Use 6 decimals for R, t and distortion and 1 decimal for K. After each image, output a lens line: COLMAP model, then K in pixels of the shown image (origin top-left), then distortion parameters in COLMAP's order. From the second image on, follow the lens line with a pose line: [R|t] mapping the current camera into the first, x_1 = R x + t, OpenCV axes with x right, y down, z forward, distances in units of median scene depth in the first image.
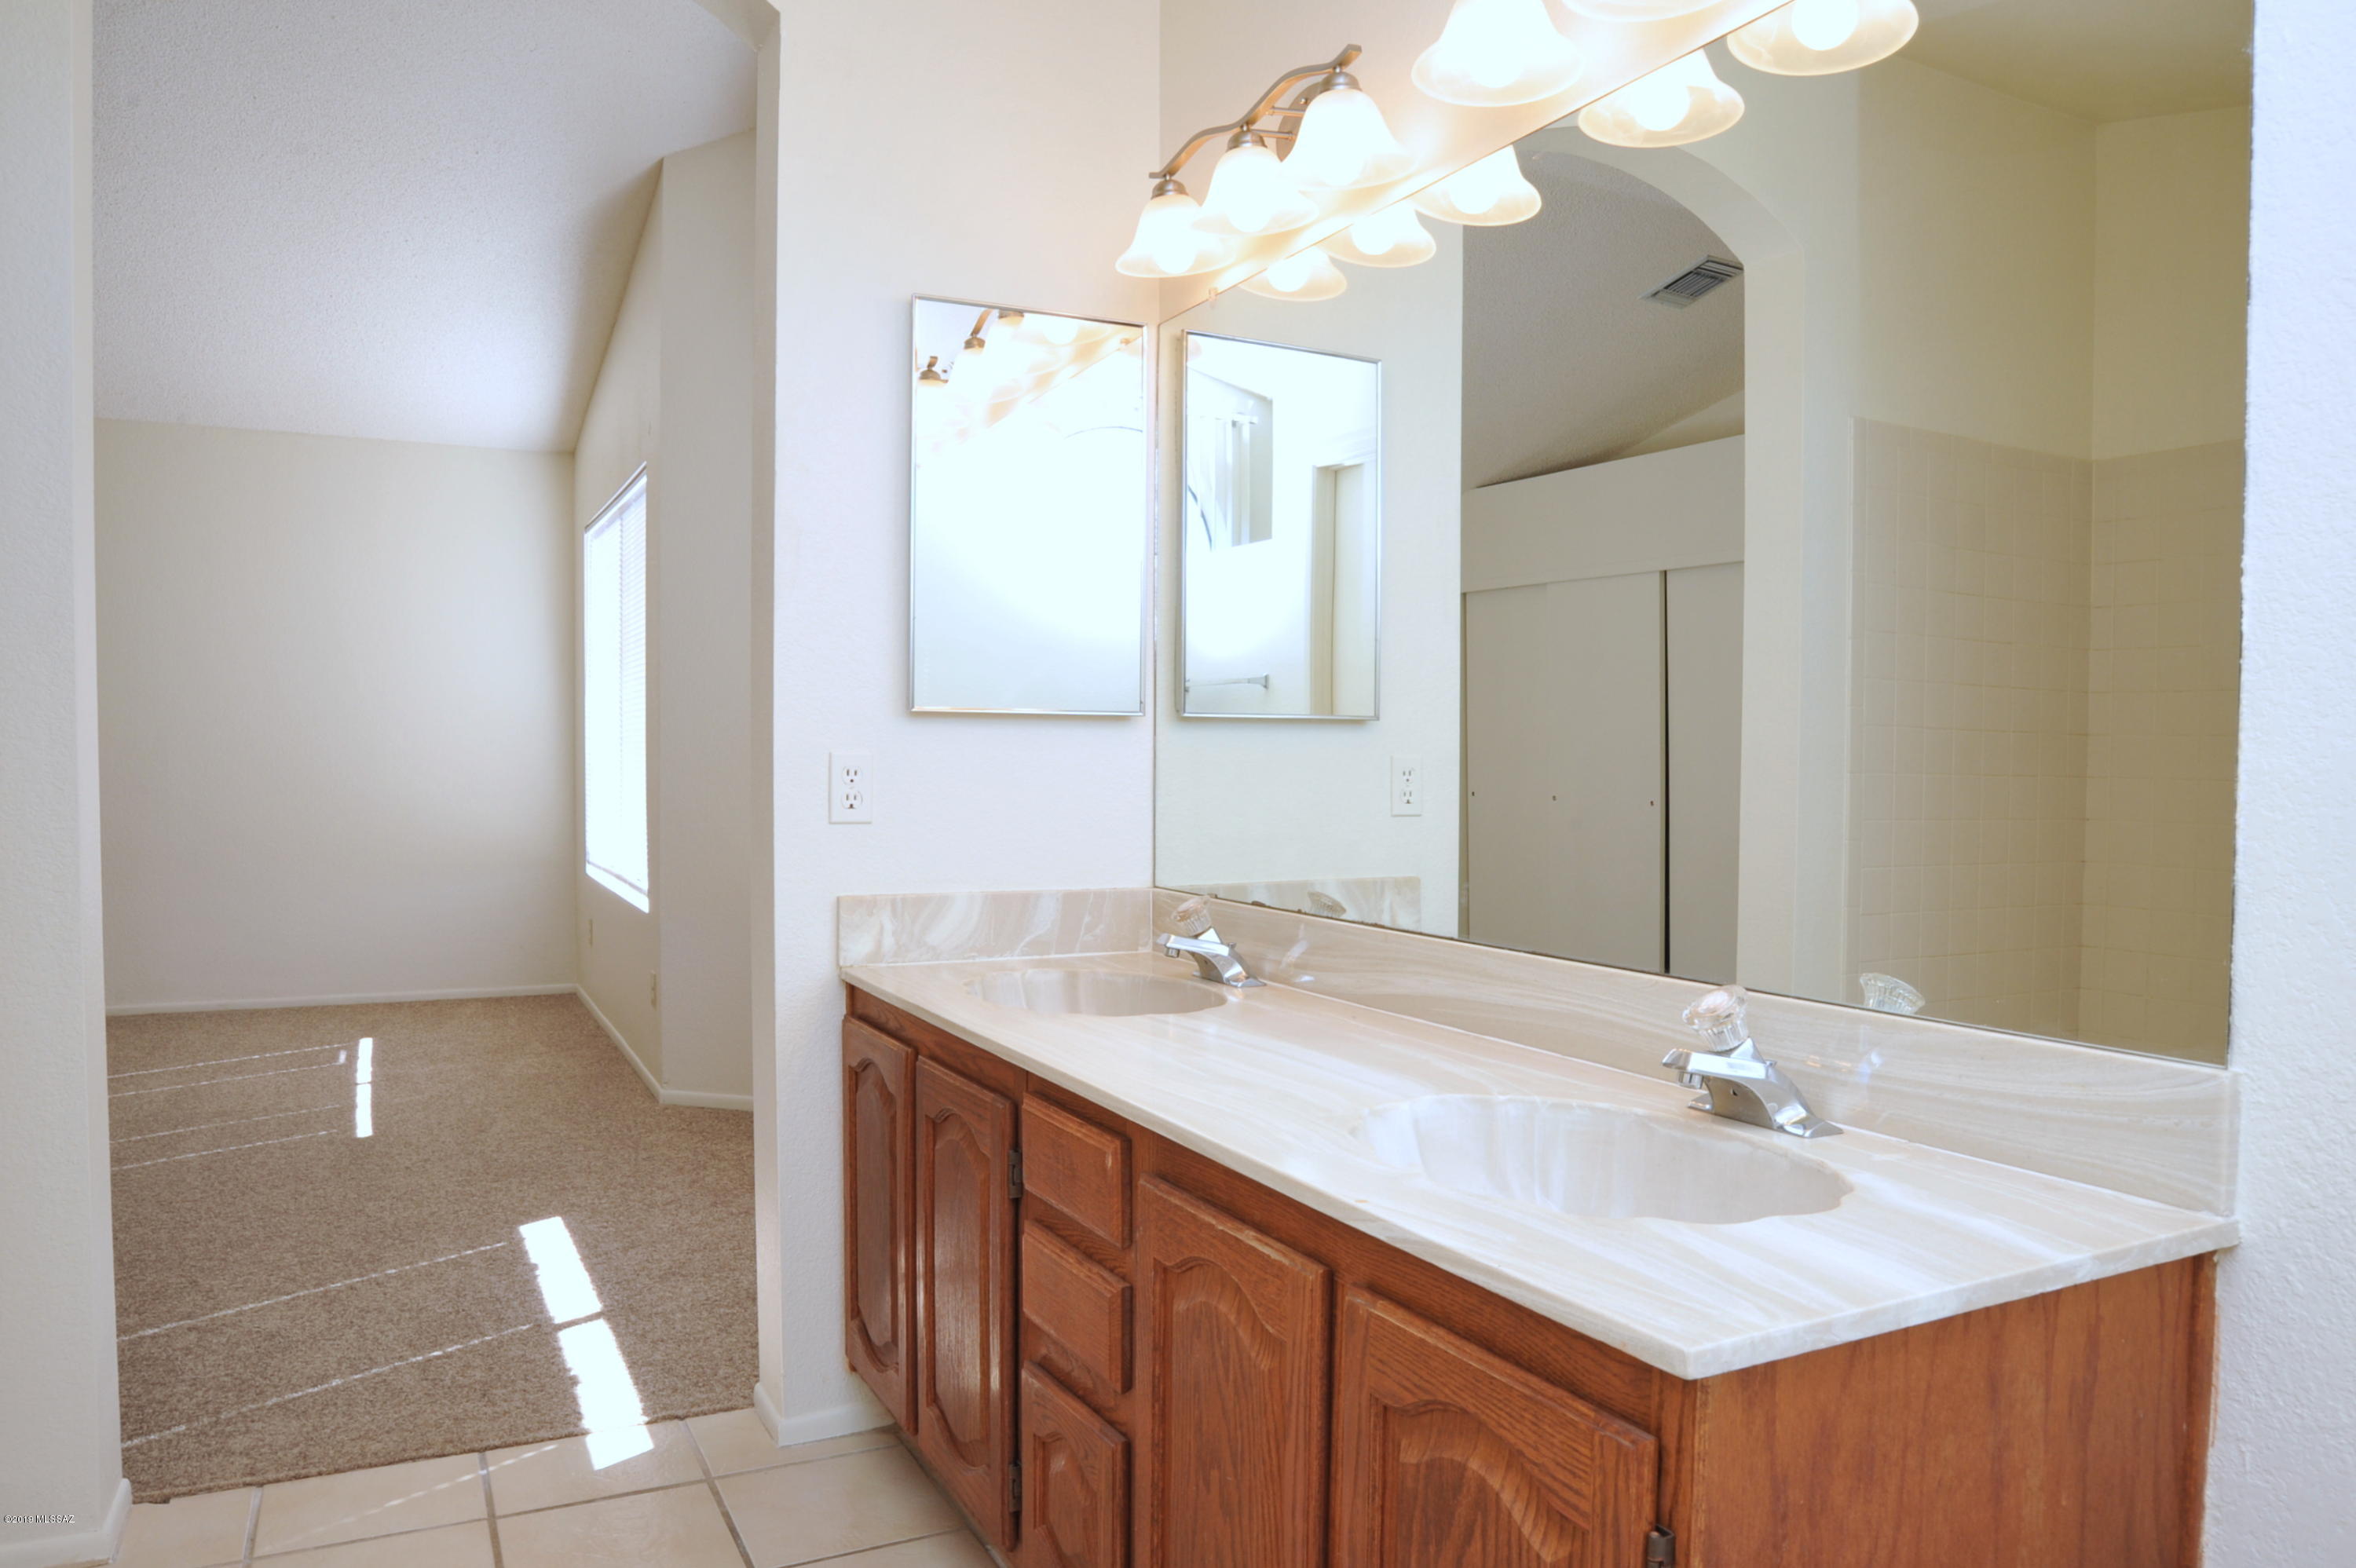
lens RADIAL K [[1594.2, 0, 1178.0], [0, 1594.2, 784.0], [0, 0, 1]] dist [-0.090102, 0.057341]
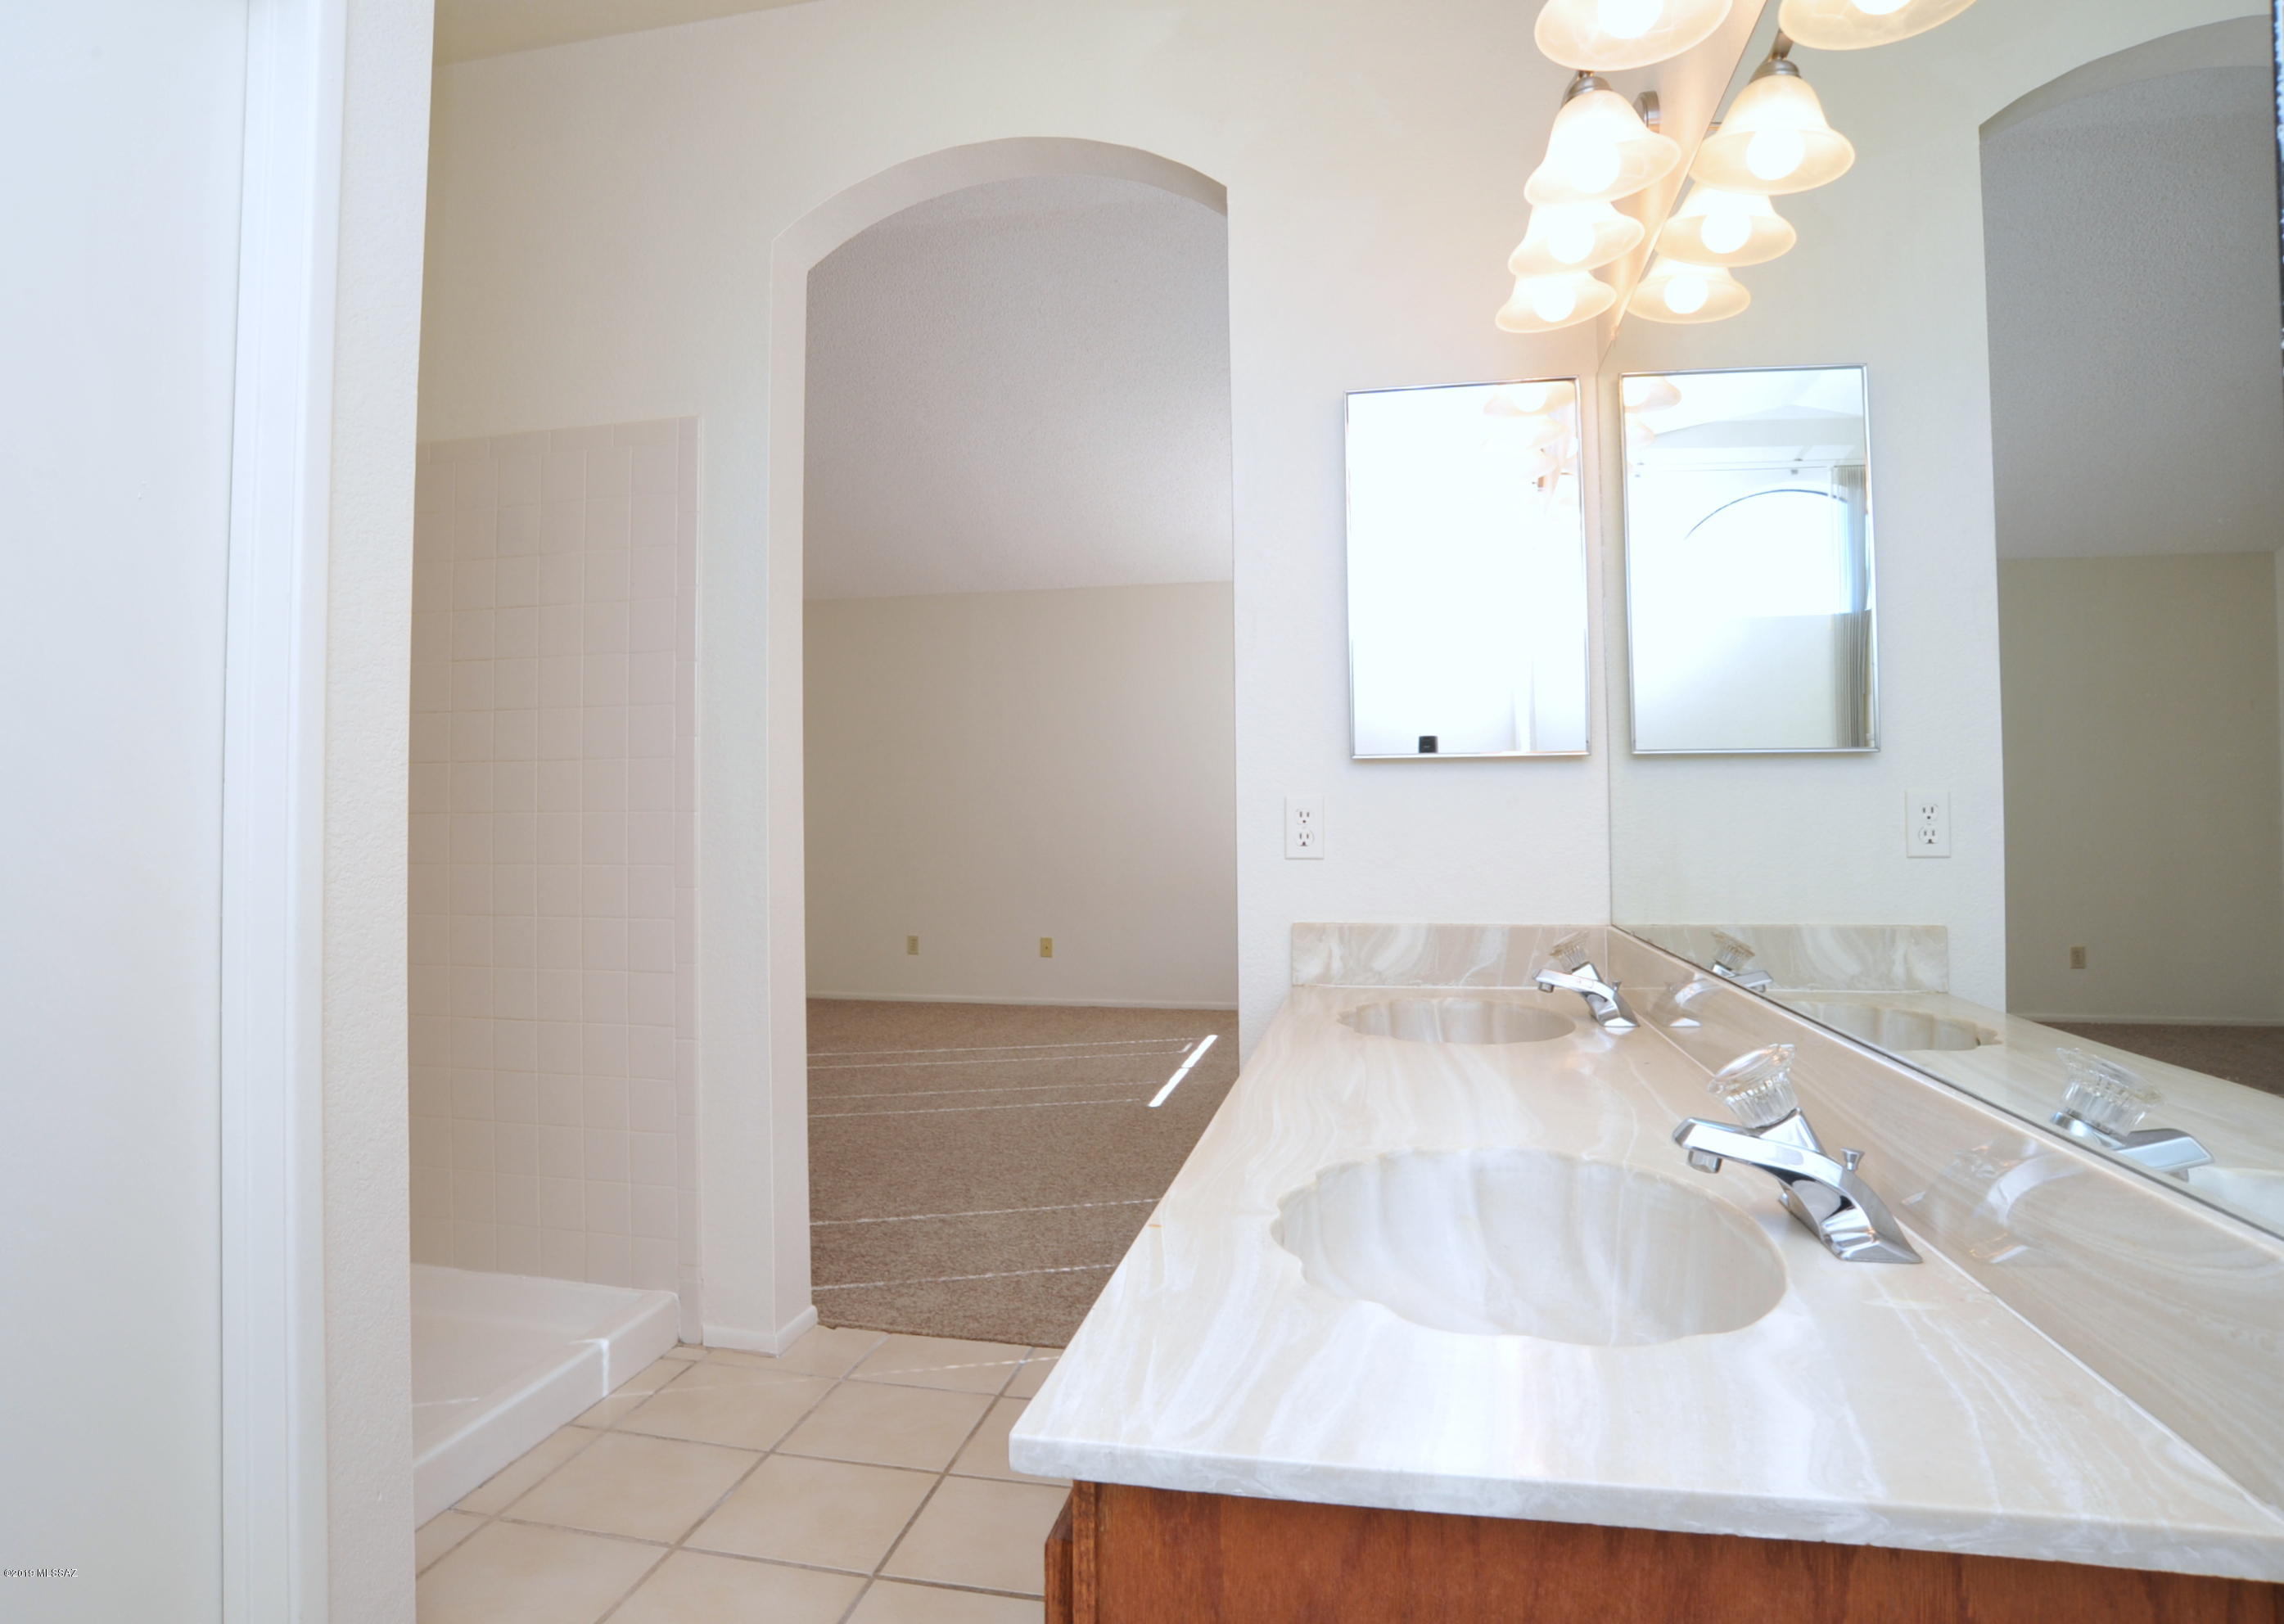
lens RADIAL K [[1337.3, 0, 1134.8], [0, 1337.3, 781.9], [0, 0, 1]] dist [-0.101776, 0.057172]
pose [[0.784228, -0.031242, -0.619686, 0.293888], [-0.001036, 0.998664, -0.051660, 0.019229], [0.620472, 0.041155, 0.783148, 0.175277]]
